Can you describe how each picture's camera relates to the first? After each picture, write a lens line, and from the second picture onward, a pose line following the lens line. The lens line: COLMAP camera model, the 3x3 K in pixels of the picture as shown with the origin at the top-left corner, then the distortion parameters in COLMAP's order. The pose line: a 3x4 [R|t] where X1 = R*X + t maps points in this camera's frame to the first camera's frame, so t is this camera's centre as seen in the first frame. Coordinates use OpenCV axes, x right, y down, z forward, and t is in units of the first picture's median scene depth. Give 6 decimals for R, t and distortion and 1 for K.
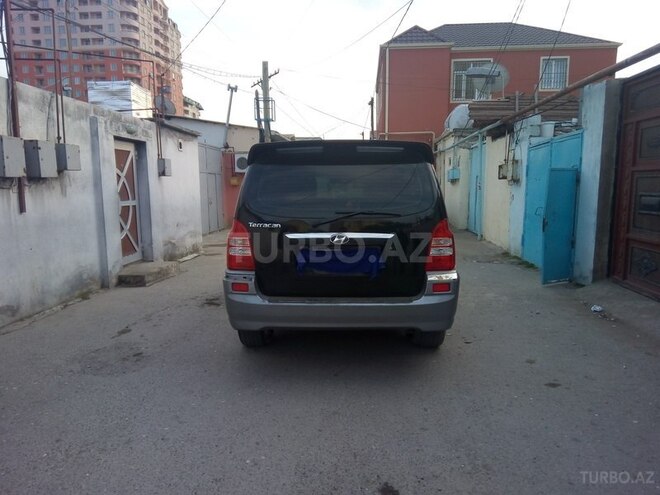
lens RADIAL K [[474.3, 0, 328.9], [0, 474.3, 246.8], [0, 0, 1]] dist [-0.008259, -0.006076]
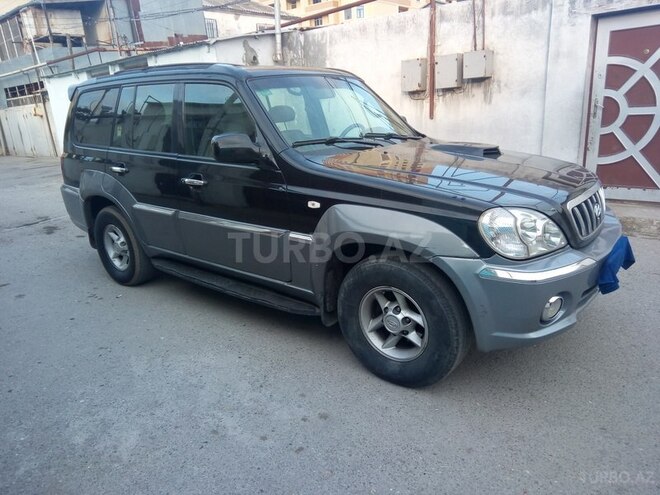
lens RADIAL K [[474.3, 0, 328.2], [0, 474.3, 251.5], [0, 0, 1]] dist [-0.008259, -0.006076]
pose [[-0.594429, 0.275042, -0.755649, 0.565363], [-0.039979, 0.928419, 0.369377, -0.193870], [0.803153, 0.249778, -0.540884, 1.508666]]
